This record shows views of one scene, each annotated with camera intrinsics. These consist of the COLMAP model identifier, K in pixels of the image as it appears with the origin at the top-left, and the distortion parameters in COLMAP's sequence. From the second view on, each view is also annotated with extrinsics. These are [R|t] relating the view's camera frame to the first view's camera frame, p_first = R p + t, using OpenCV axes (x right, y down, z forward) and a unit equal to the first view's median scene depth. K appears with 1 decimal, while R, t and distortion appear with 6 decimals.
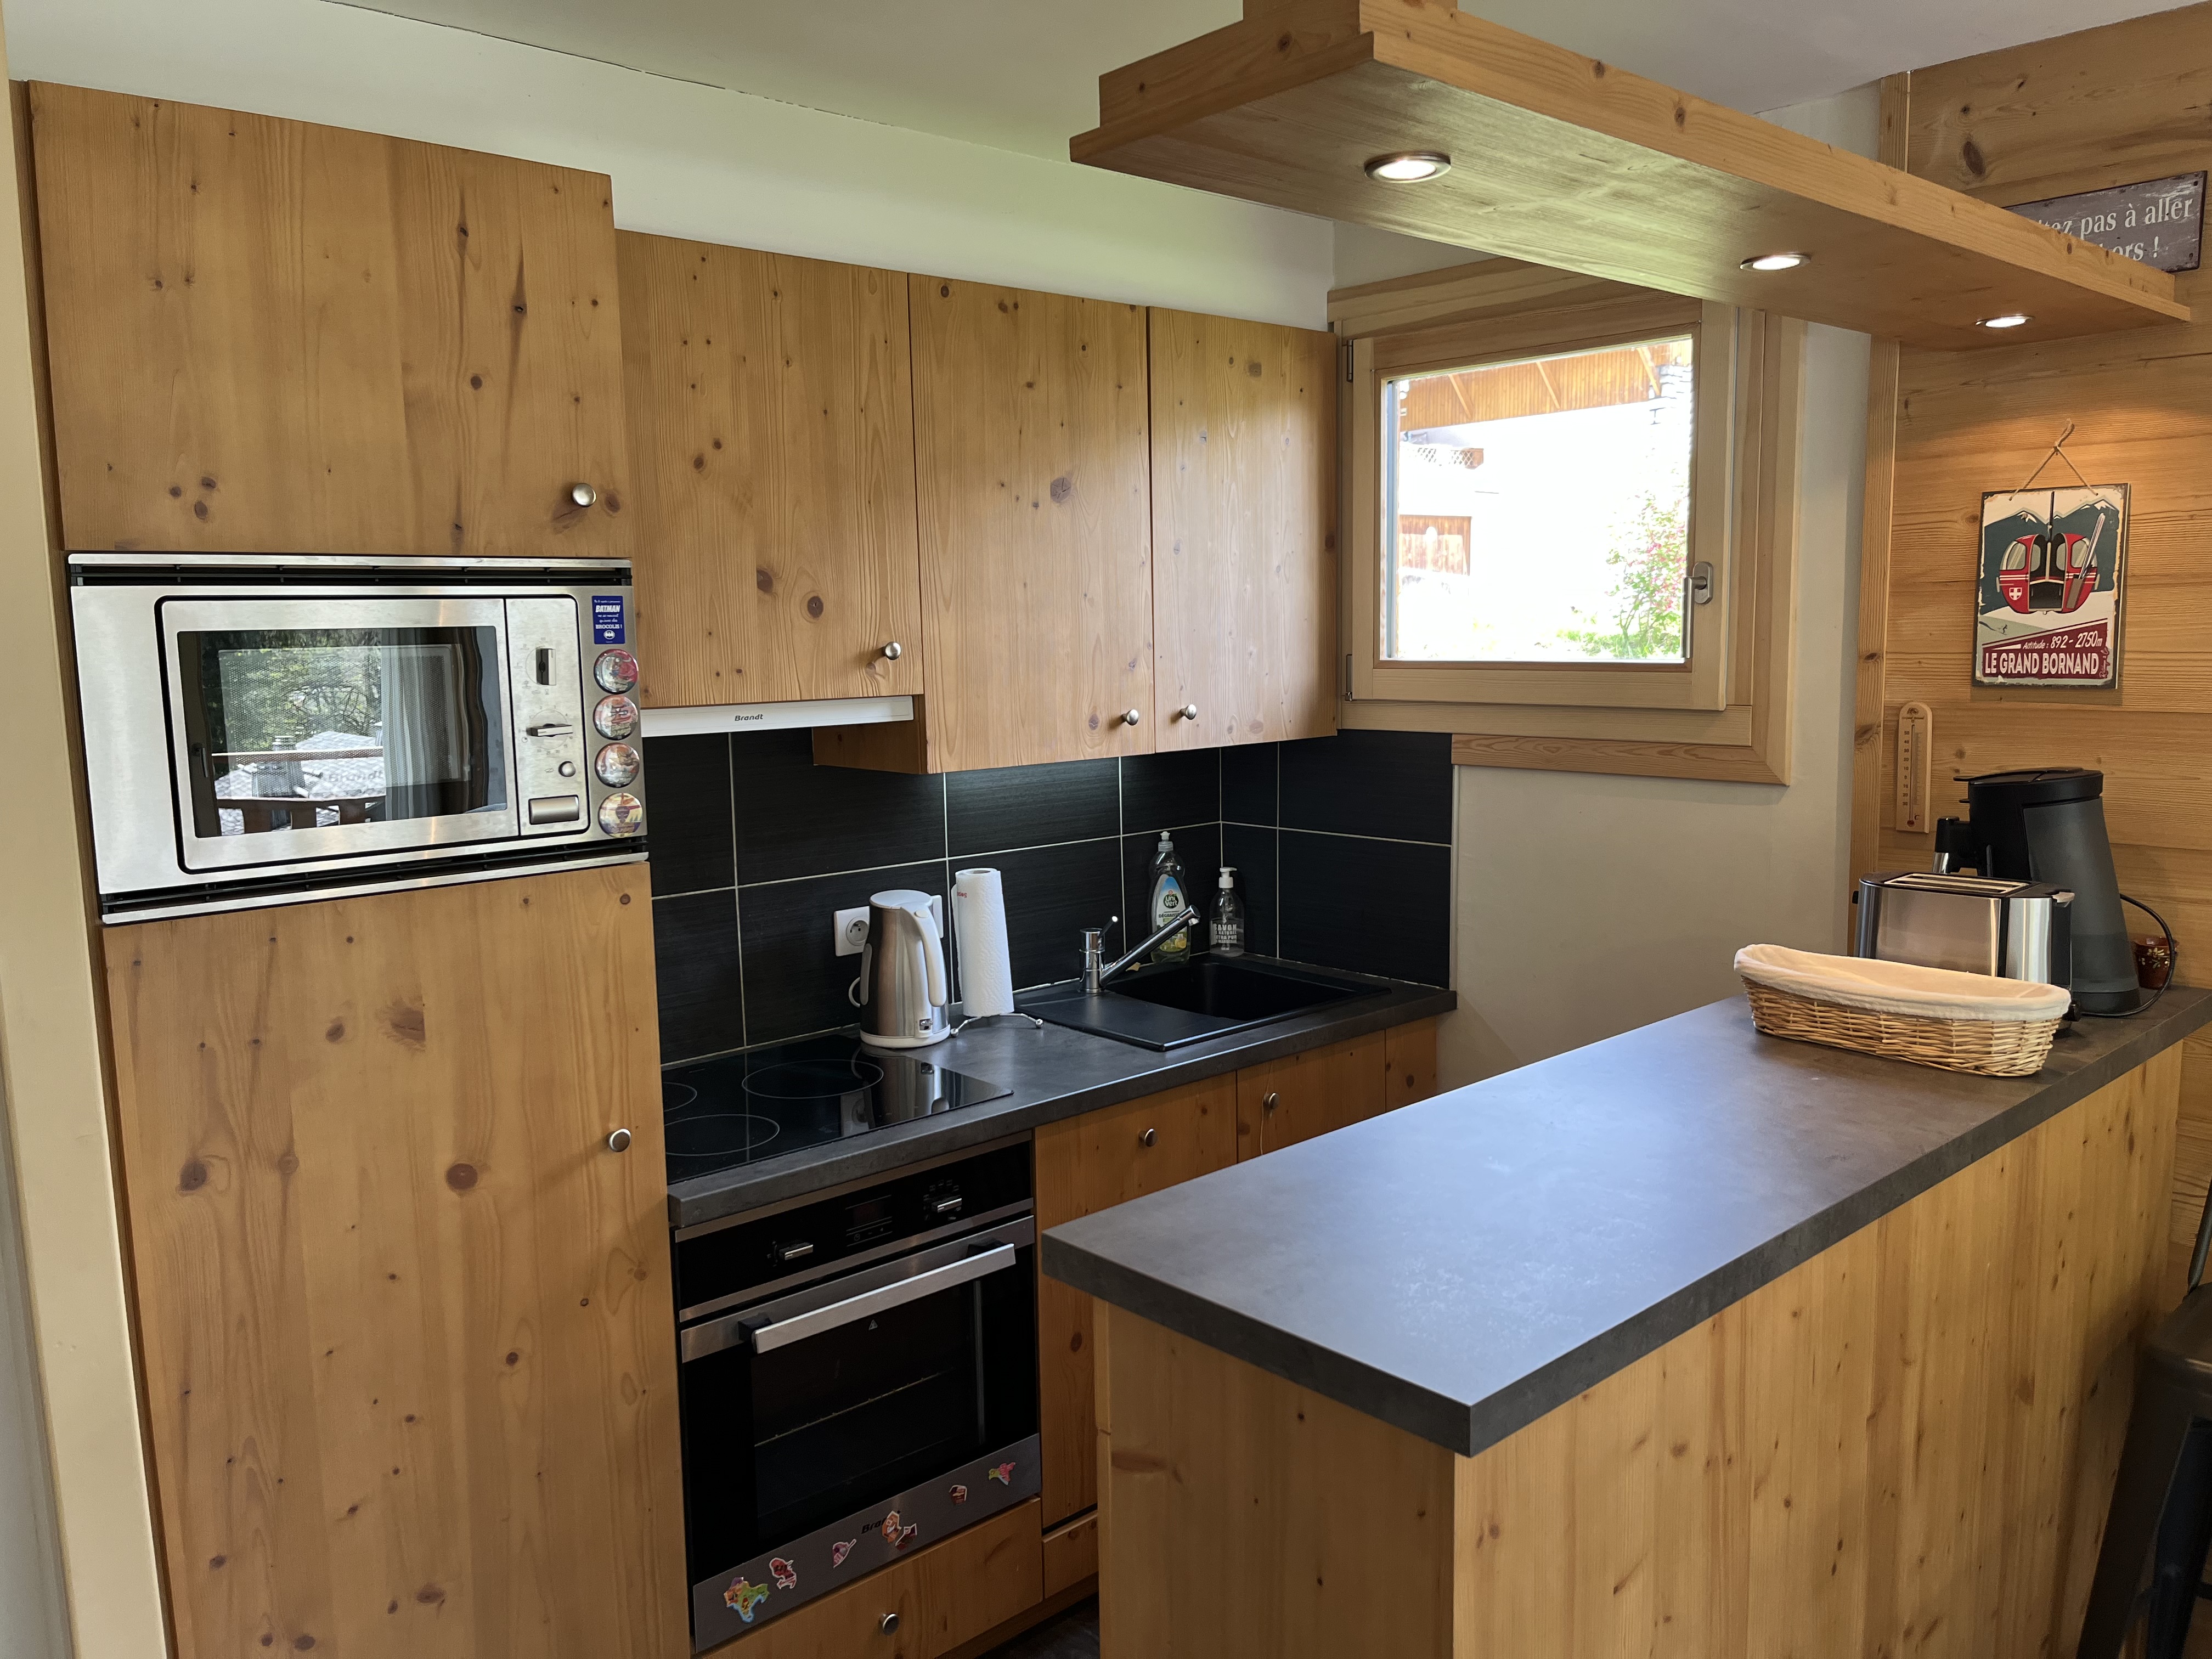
lens RADIAL K [[1675.7, 0, 1109.2], [0, 1675.7, 824.4], [0, 0, 1]] dist [0.088405, -0.136645]
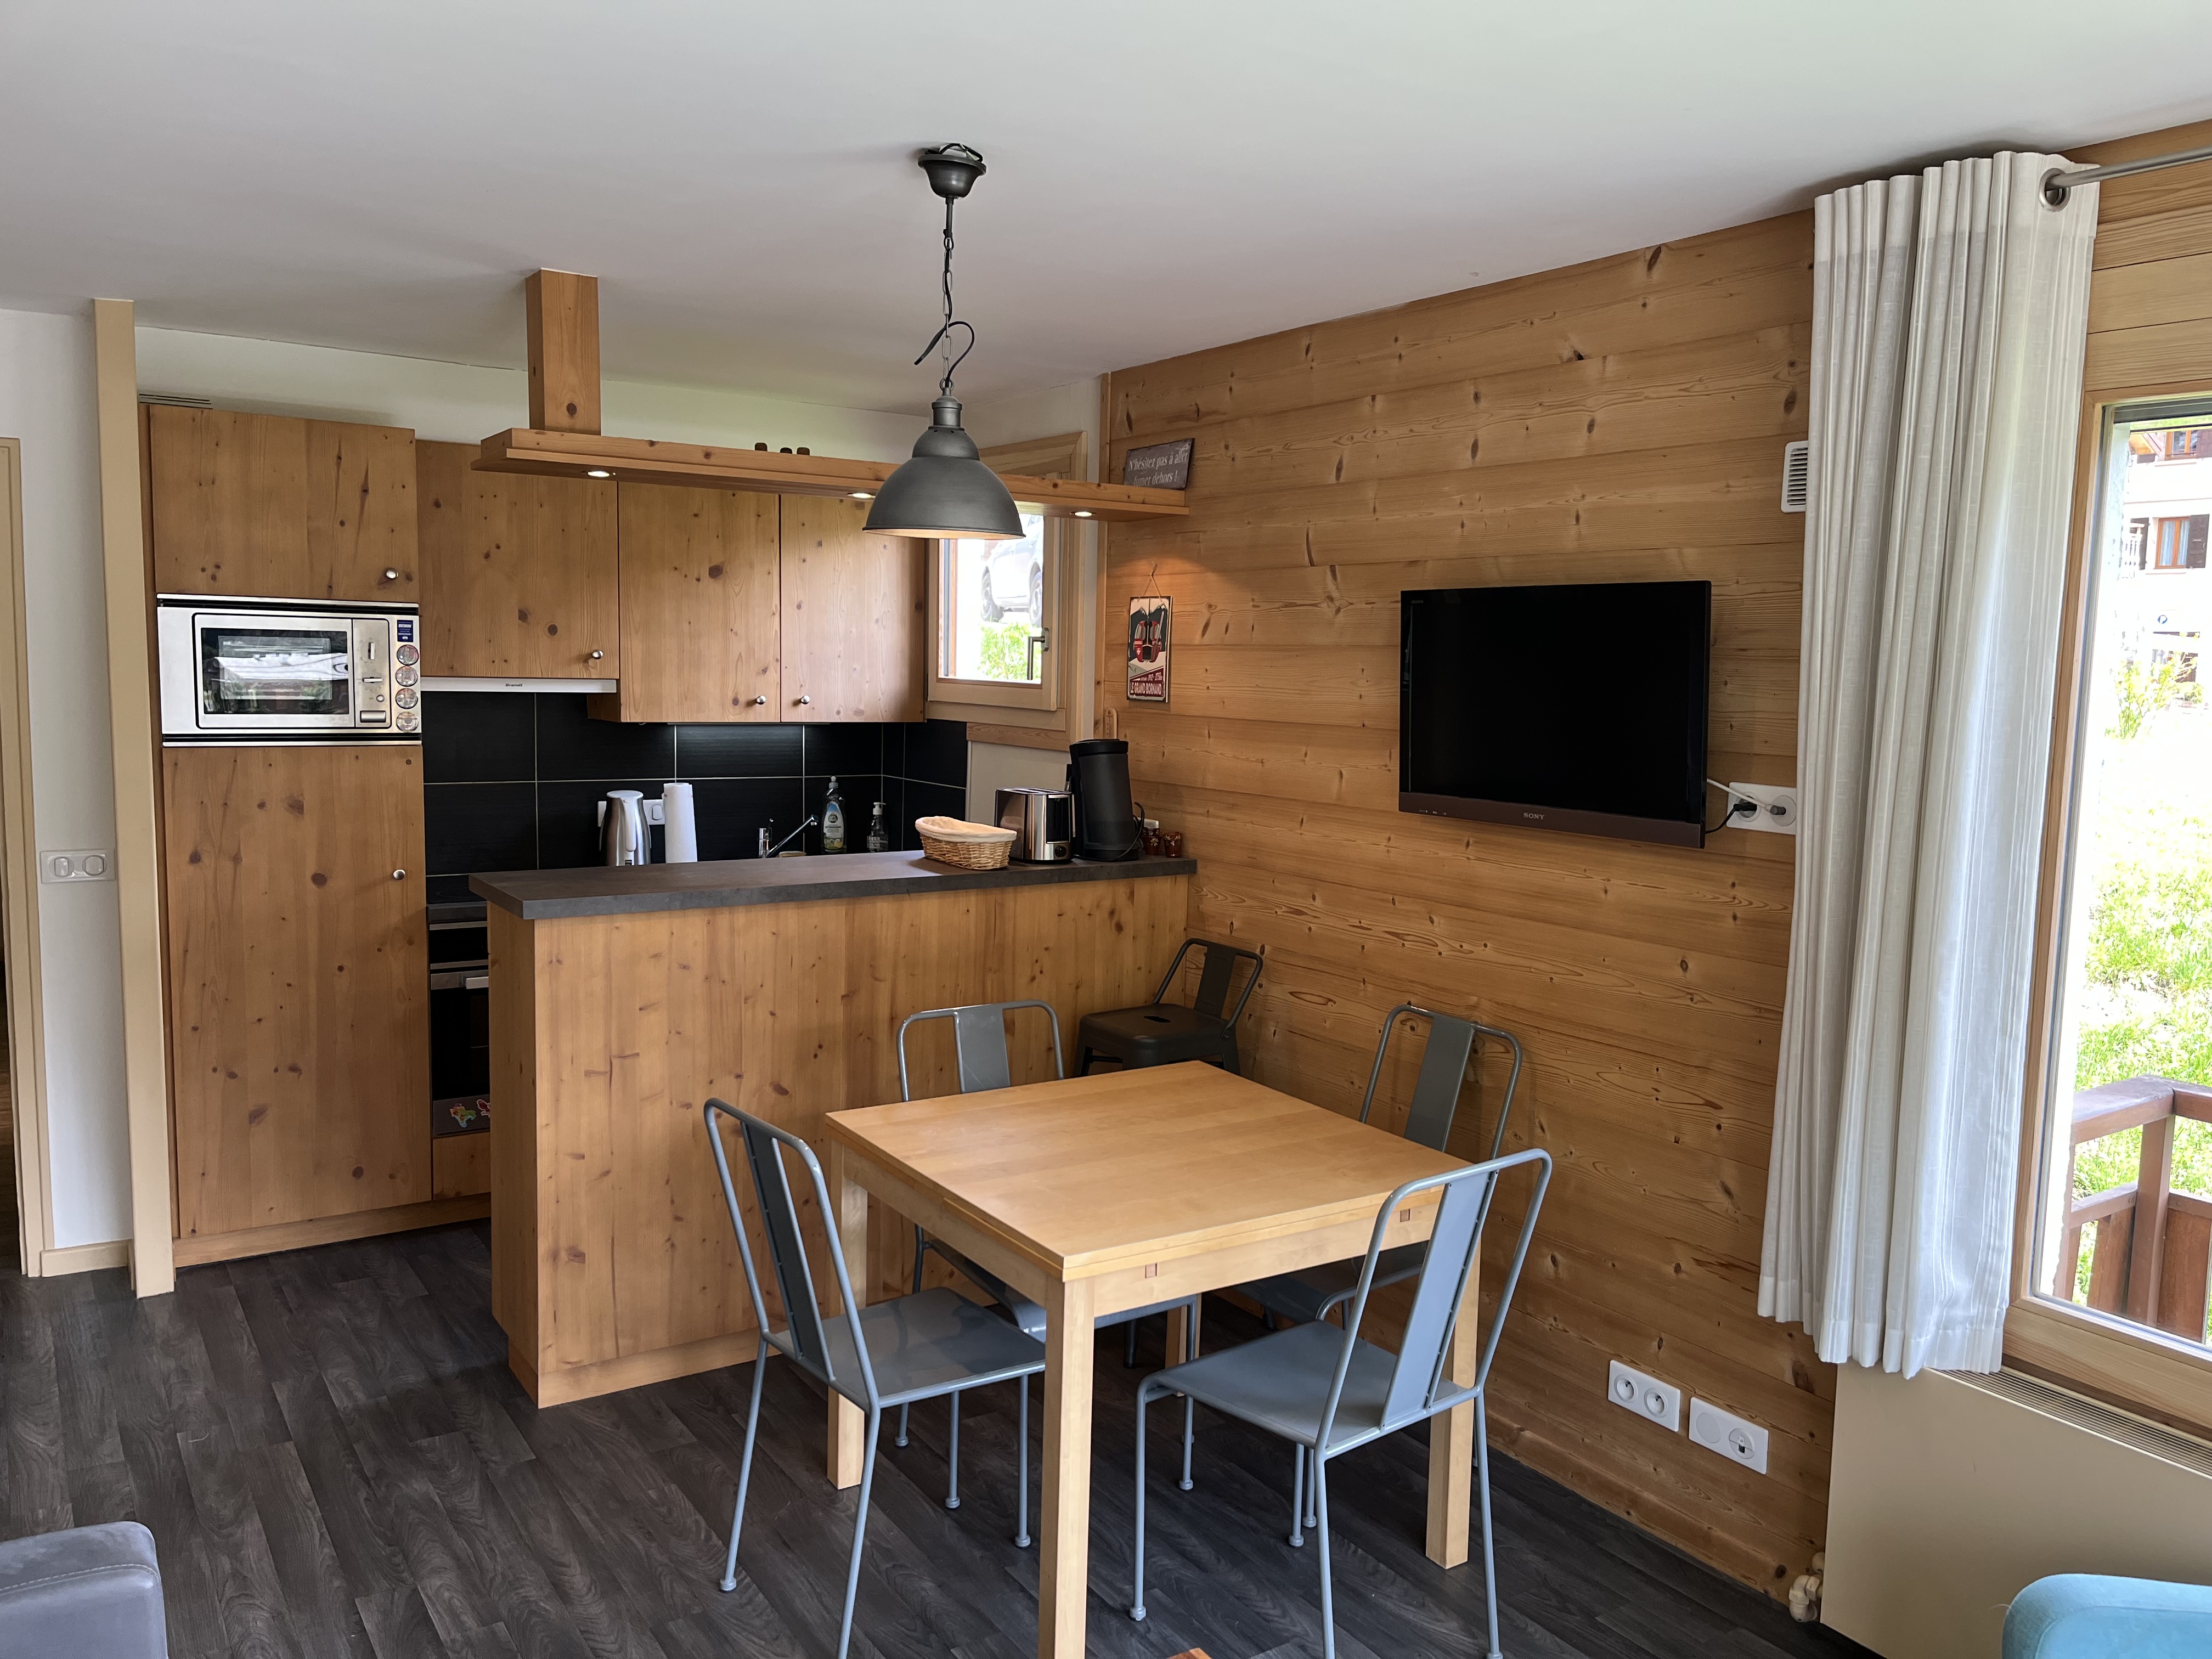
lens RADIAL K [[1677.6, 0, 1106.0], [0, 1677.6, 829.5], [0, 0, 1]] dist [0.089680, -0.119180]
pose [[0.986488, 0.058815, -0.152915, 0.892471], [-0.061860, 0.997969, -0.015227, 0.104910], [0.151709, 0.024481, 0.988122, -0.958104]]
